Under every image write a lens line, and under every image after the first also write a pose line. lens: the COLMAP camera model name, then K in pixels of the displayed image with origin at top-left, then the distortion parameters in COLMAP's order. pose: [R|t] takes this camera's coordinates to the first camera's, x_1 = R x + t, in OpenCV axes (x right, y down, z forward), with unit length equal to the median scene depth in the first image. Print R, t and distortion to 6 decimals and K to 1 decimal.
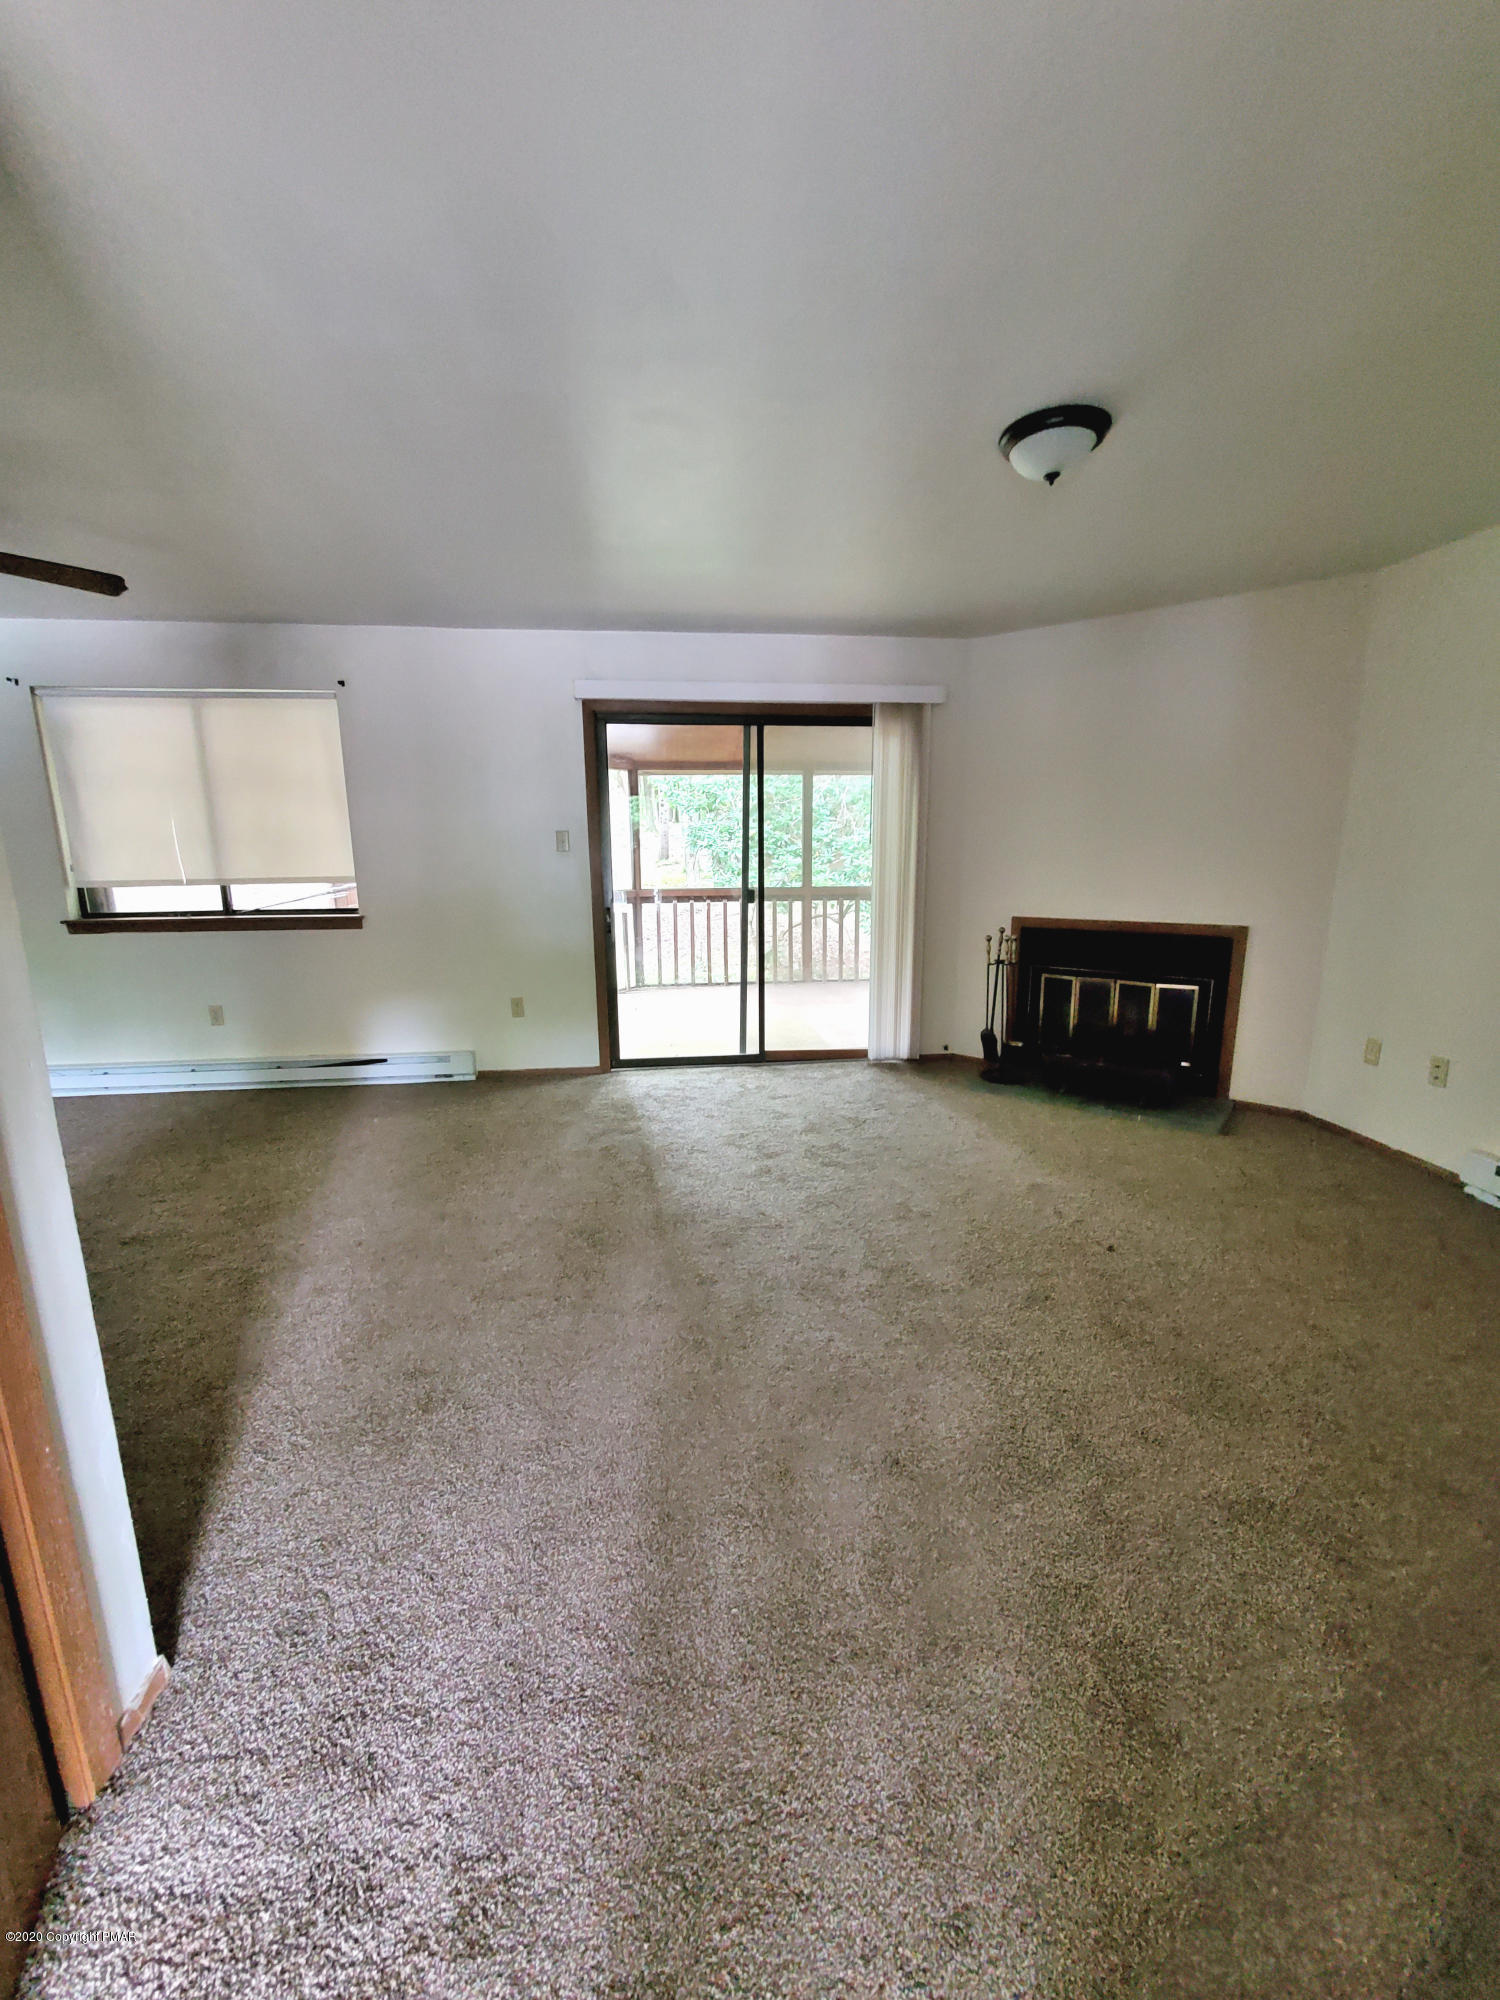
lens RADIAL K [[793.5, 0, 749.2], [0, 793.5, 1005.3], [0, 0, 1]] dist [0.000143, -0.000435]
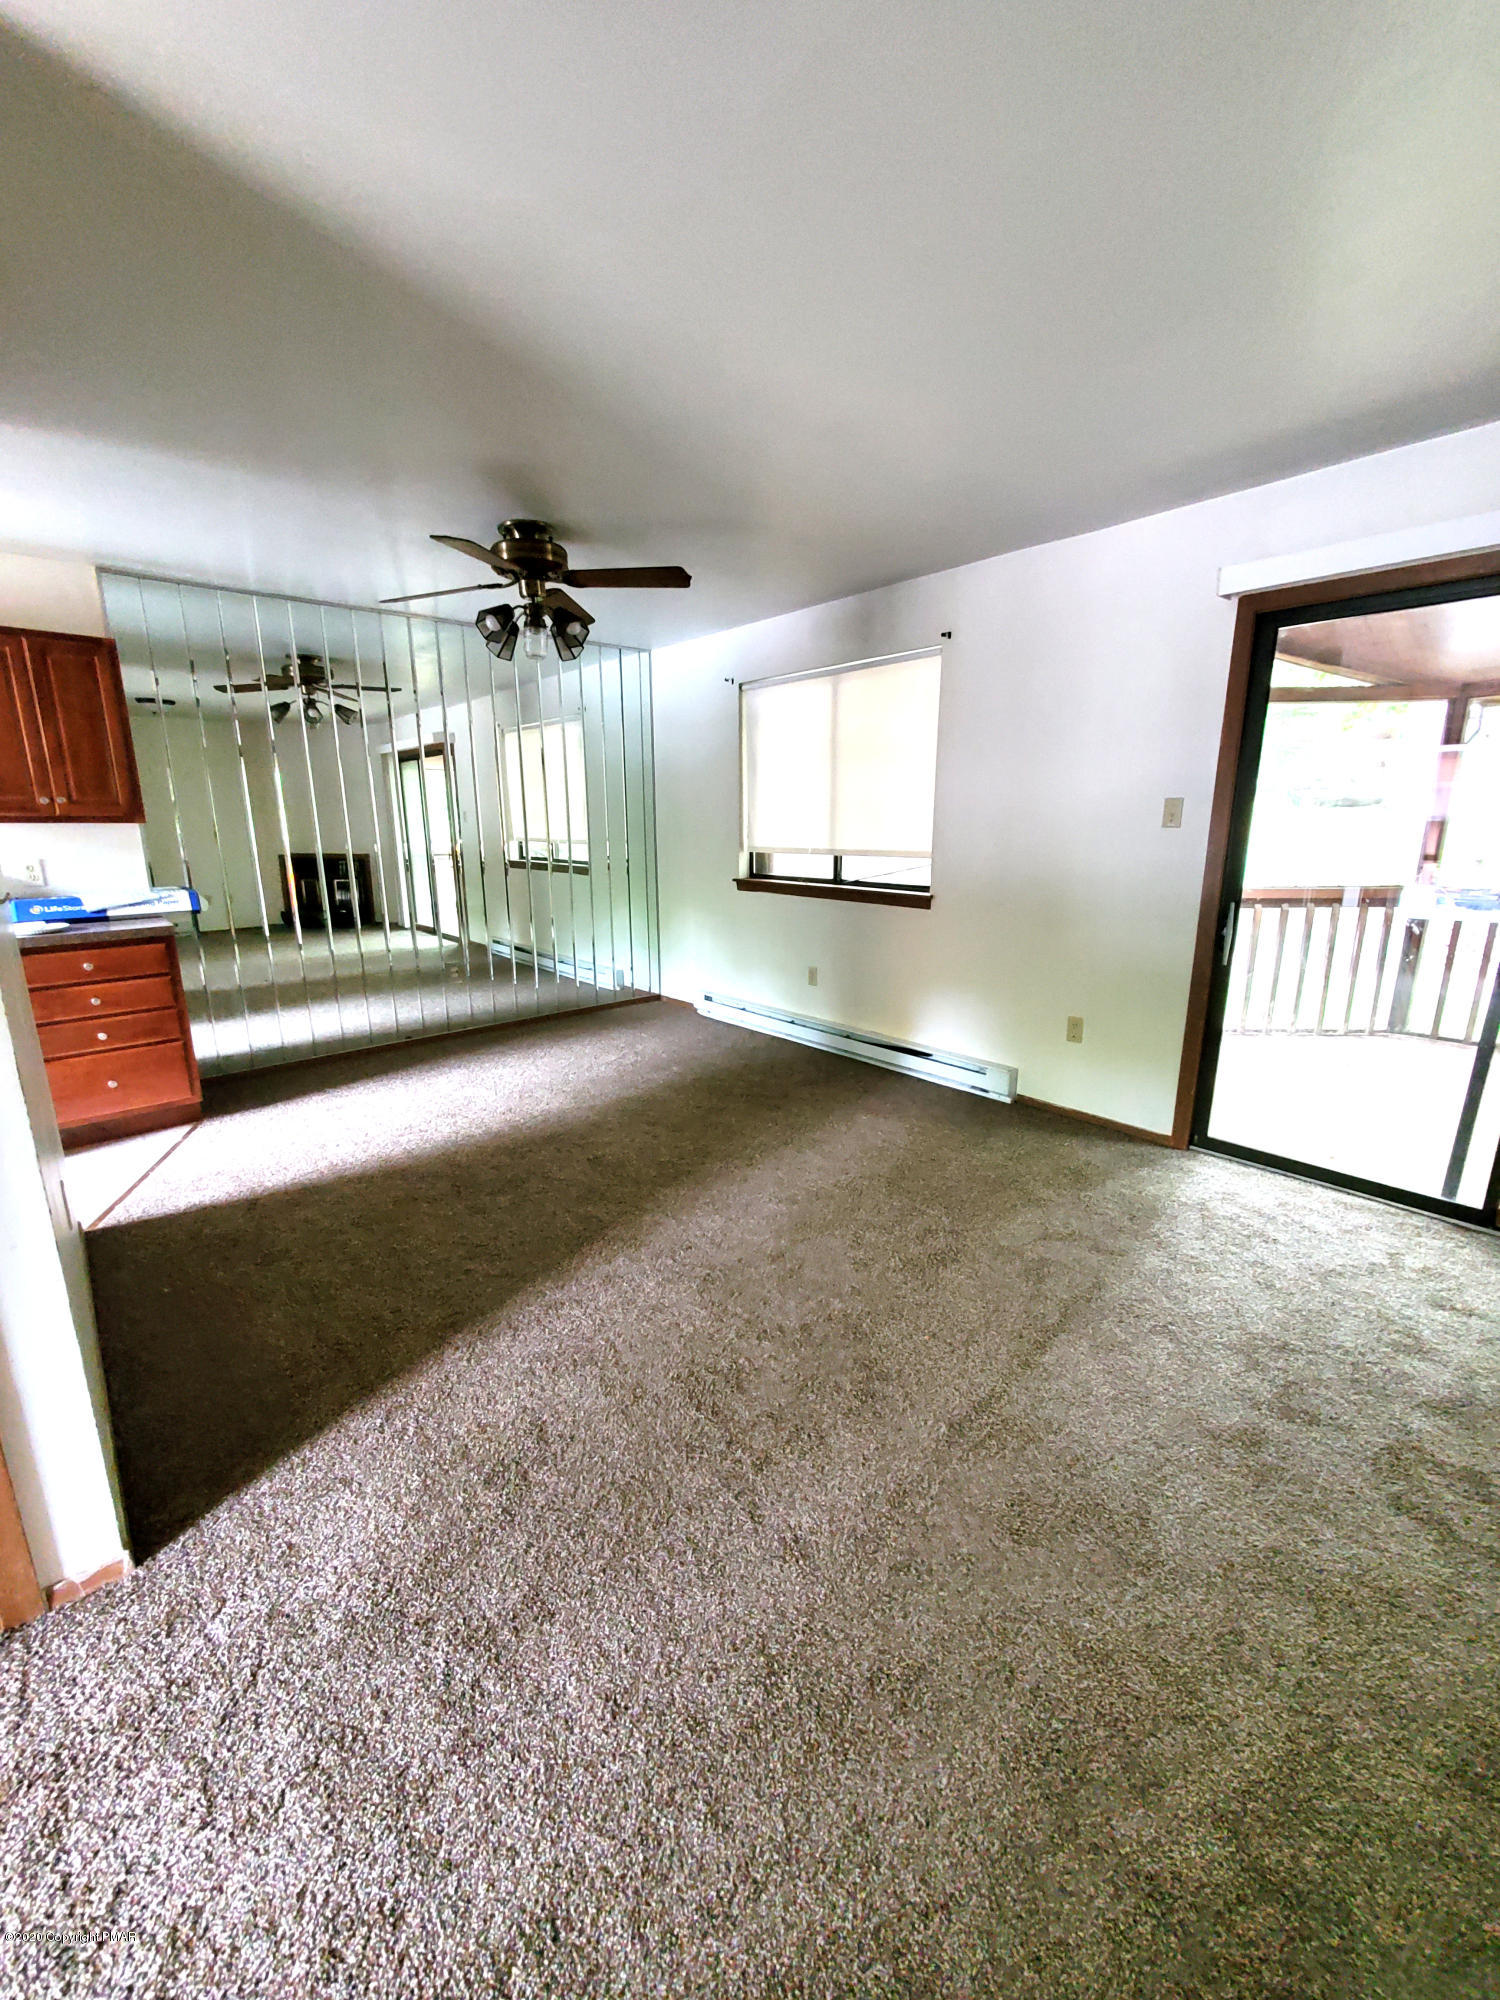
lens RADIAL K [[801.3, 0, 745.6], [0, 801.3, 1004.1], [0, 0, 1]] dist [0.001583, -0.000440]
pose [[0.566929, 0.192005, -0.801078, 0.162660], [-0.164355, 0.979270, 0.118399, -0.068074], [0.807204, 0.064537, 0.586734, 0.313311]]
